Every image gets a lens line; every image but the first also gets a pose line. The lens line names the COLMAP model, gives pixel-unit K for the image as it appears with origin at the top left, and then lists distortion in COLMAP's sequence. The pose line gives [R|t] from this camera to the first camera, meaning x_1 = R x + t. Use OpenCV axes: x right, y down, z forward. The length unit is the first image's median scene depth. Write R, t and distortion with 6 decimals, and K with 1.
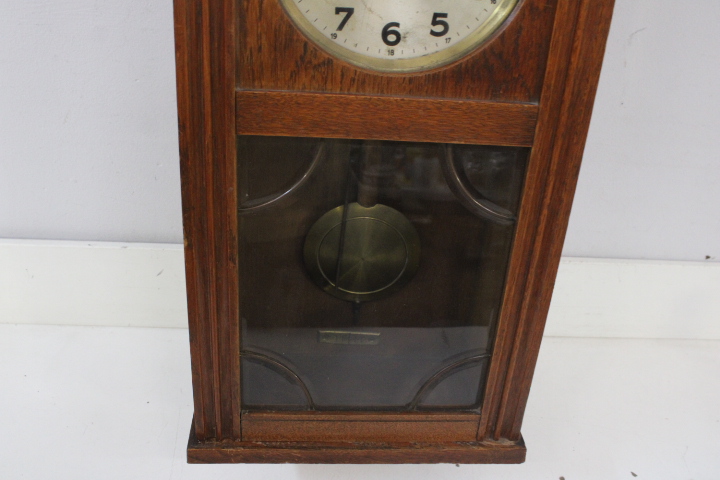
lens RADIAL K [[735.1, 0, 358.1], [0, 735.1, 245.9], [0, 0, 1]] dist [-0.101743, 0.000000]
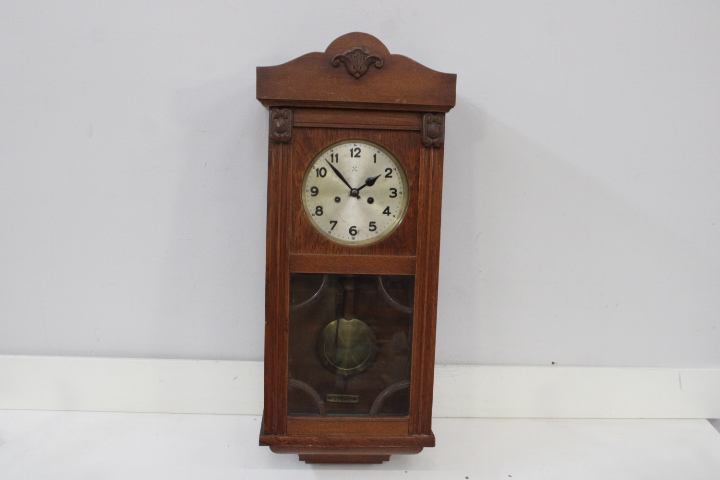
lens RADIAL K [[735.1, 0, 365.8], [0, 735.1, 221.4], [0, 0, 1]] dist [-0.101743, 0.000000]
pose [[0.999388, -0.033245, 0.010915, 0.062826], [0.034886, 0.922534, -0.384335, 0.634232], [0.002707, 0.384481, 0.923129, -1.299951]]
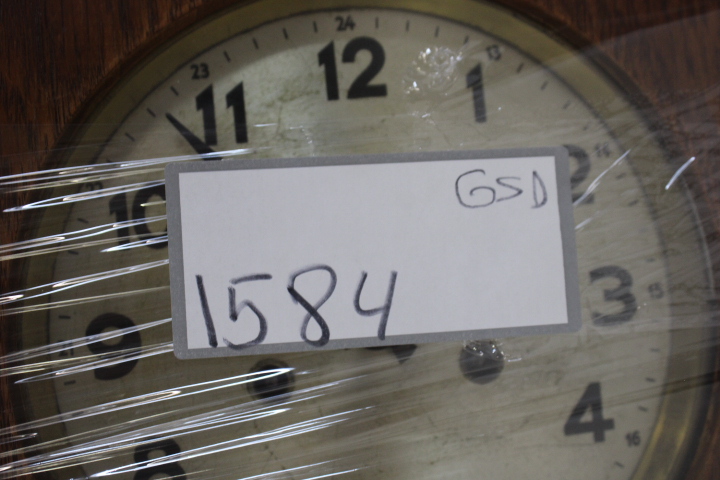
lens RADIAL K [[949.3, 0, 390.5], [0, 949.3, 220.3], [0, 0, 1]] dist [-0.040120, 0.000000]
pose [[0.986251, -0.143900, 0.081249, 0.030465], [0.165232, 0.850698, -0.499011, -0.201440], [0.002689, 0.505575, 0.862779, 0.485827]]
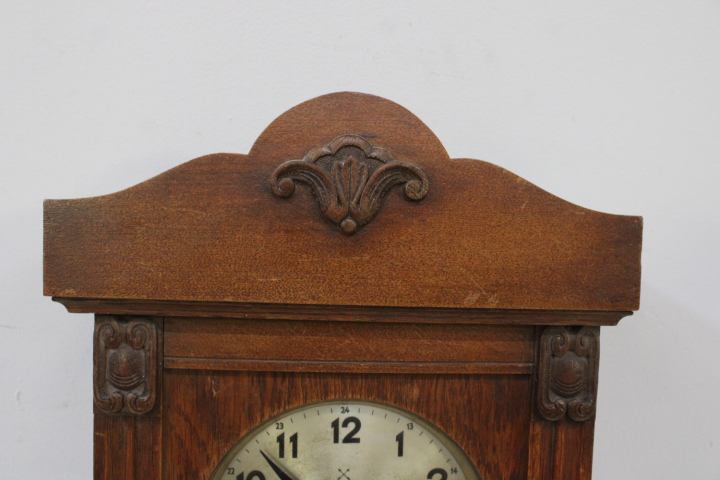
lens RADIAL K [[653.3, 0, 358.8], [0, 653.3, 234.0], [0, 0, 1]] dist [-0.154919, 0.129579]
pose [[0.999409, -0.034357, 0.000892, 0.085516], [0.031028, 0.890794, -0.453347, -0.381383], [0.014781, 0.453107, 0.891334, 0.083138]]
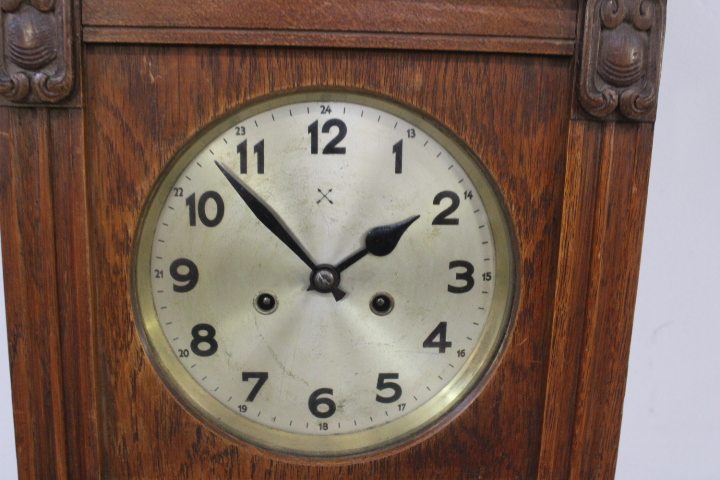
lens RADIAL K [[788.2, 0, 358.2], [0, 788.2, 244.5], [0, 0, 1]] dist [-0.084504, 0.000000]
pose [[0.999355, -0.033845, -0.011984, 0.096553], [0.029376, 0.962676, -0.269057, -0.232427], [0.020643, 0.268531, 0.963050, 0.209462]]
